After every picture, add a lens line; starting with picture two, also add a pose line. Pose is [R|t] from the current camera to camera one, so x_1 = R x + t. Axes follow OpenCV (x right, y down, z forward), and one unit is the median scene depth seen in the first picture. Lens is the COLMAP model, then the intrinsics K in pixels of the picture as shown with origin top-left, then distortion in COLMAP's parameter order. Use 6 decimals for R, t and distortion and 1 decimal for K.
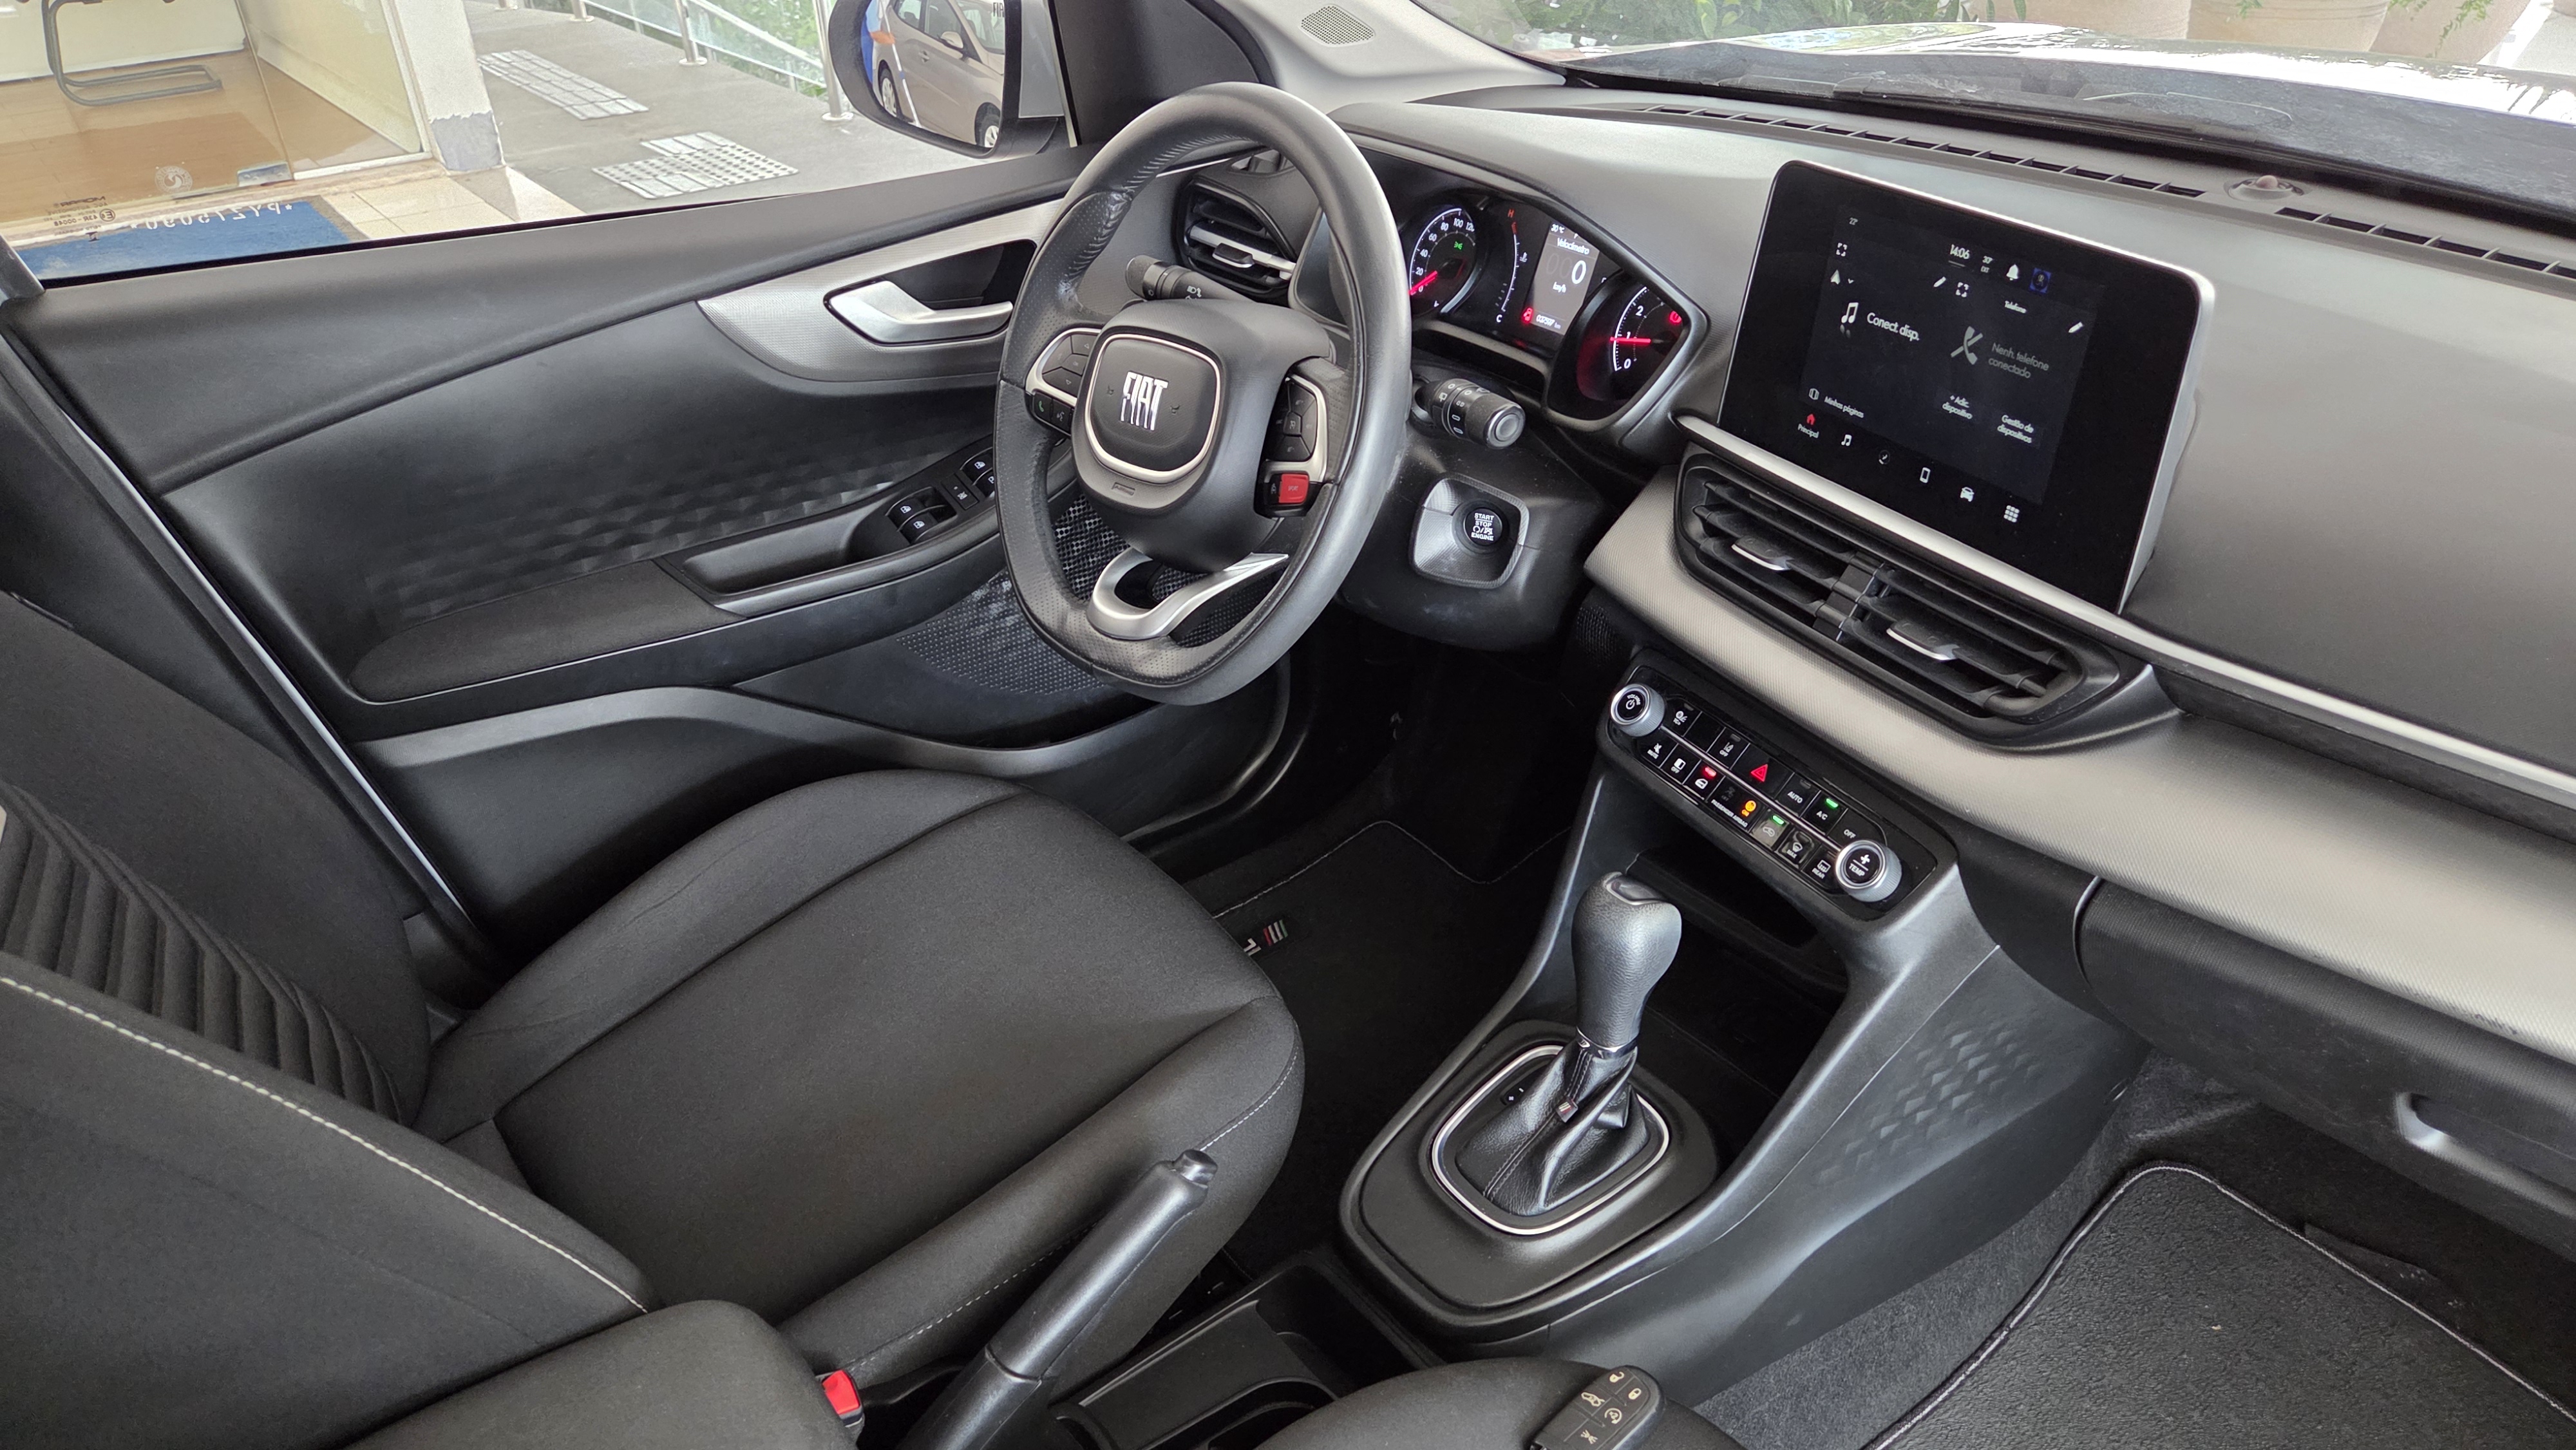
lens RADIAL K [[1725.4, 0, 1296.0], [0, 1725.4, 708.5], [0, 0, 1]] dist [0.063829, -0.062517]
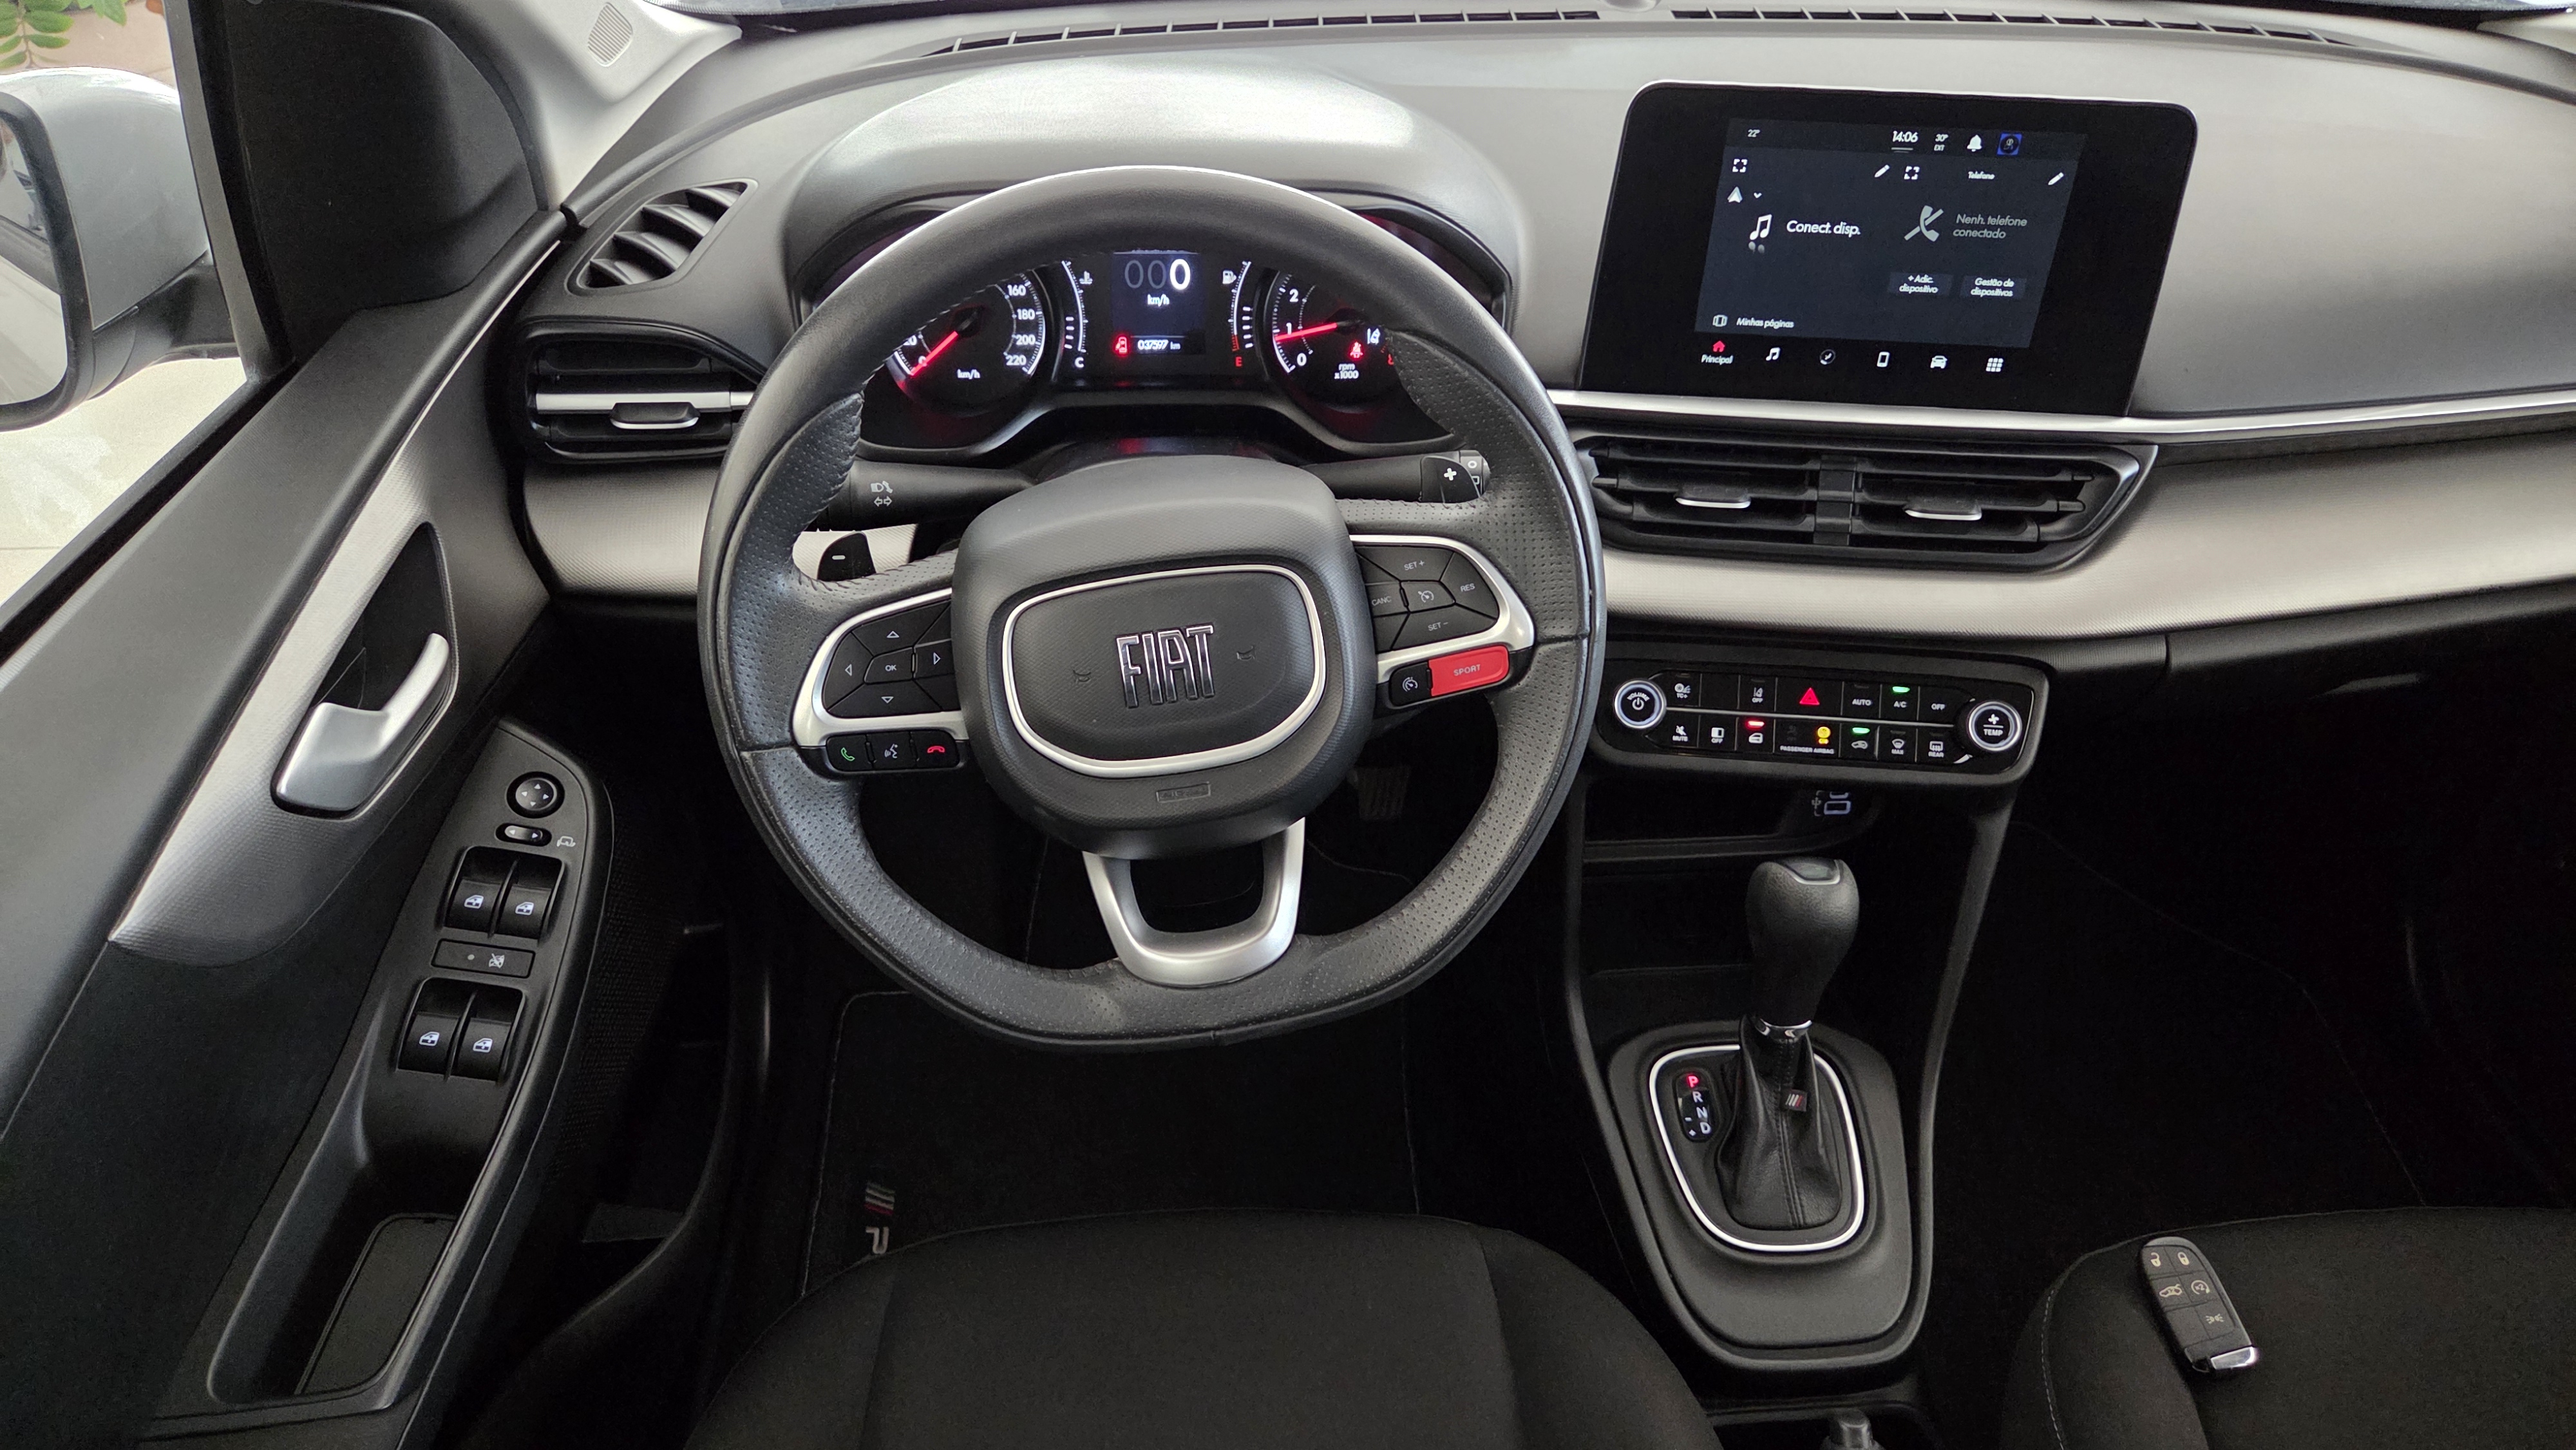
lens RADIAL K [[1735.0, 0, 1288.0], [0, 1735.0, 725.0], [0, 0, 1]] dist [0.061375, -0.068206]
pose [[0.552187, -0.494307, 0.671379, -0.551737], [0.404539, 0.862986, 0.302659, -0.359744], [-0.728998, 0.104475, 0.676496, 0.537513]]
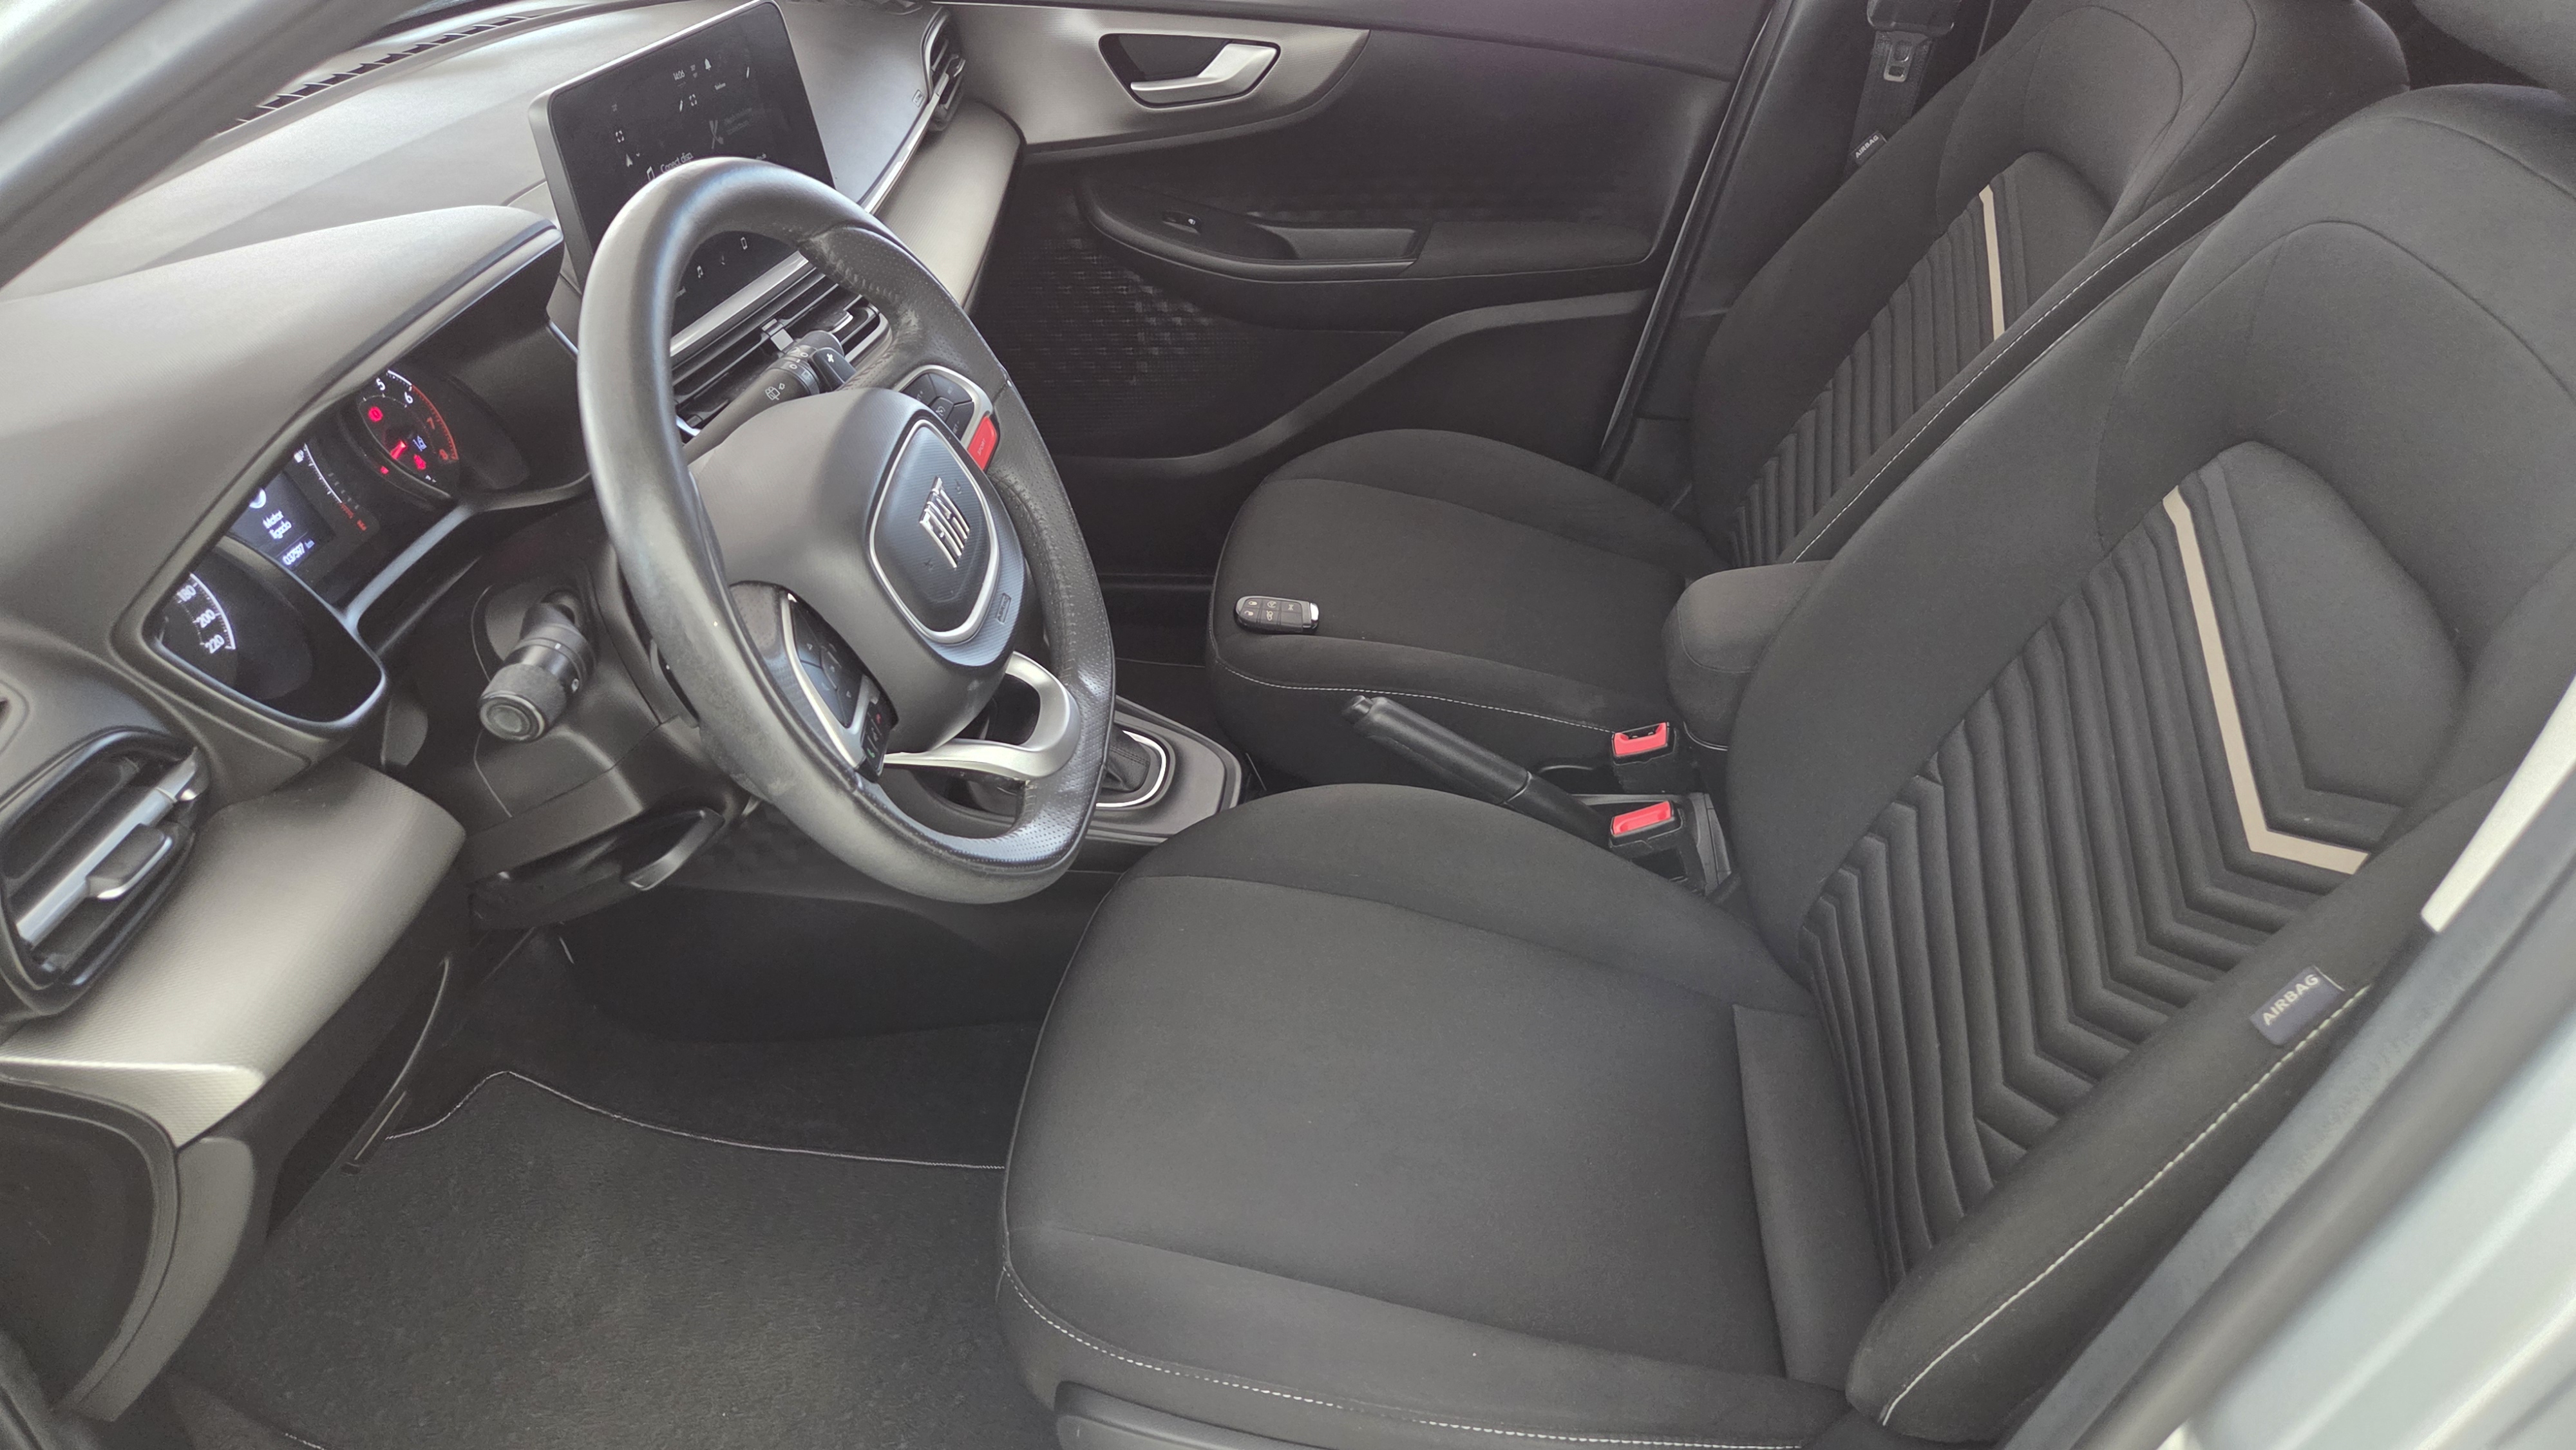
lens RADIAL K [[1735.0, 0, 1288.0], [0, 1735.0, 725.0], [0, 0, 1]] dist [0.061375, -0.068206]
pose [[-0.724866, -0.353346, 0.591368, -0.754105], [0.389093, 0.498401, 0.774727, -0.733206], [-0.568485, 0.791671, -0.223790, 1.222596]]
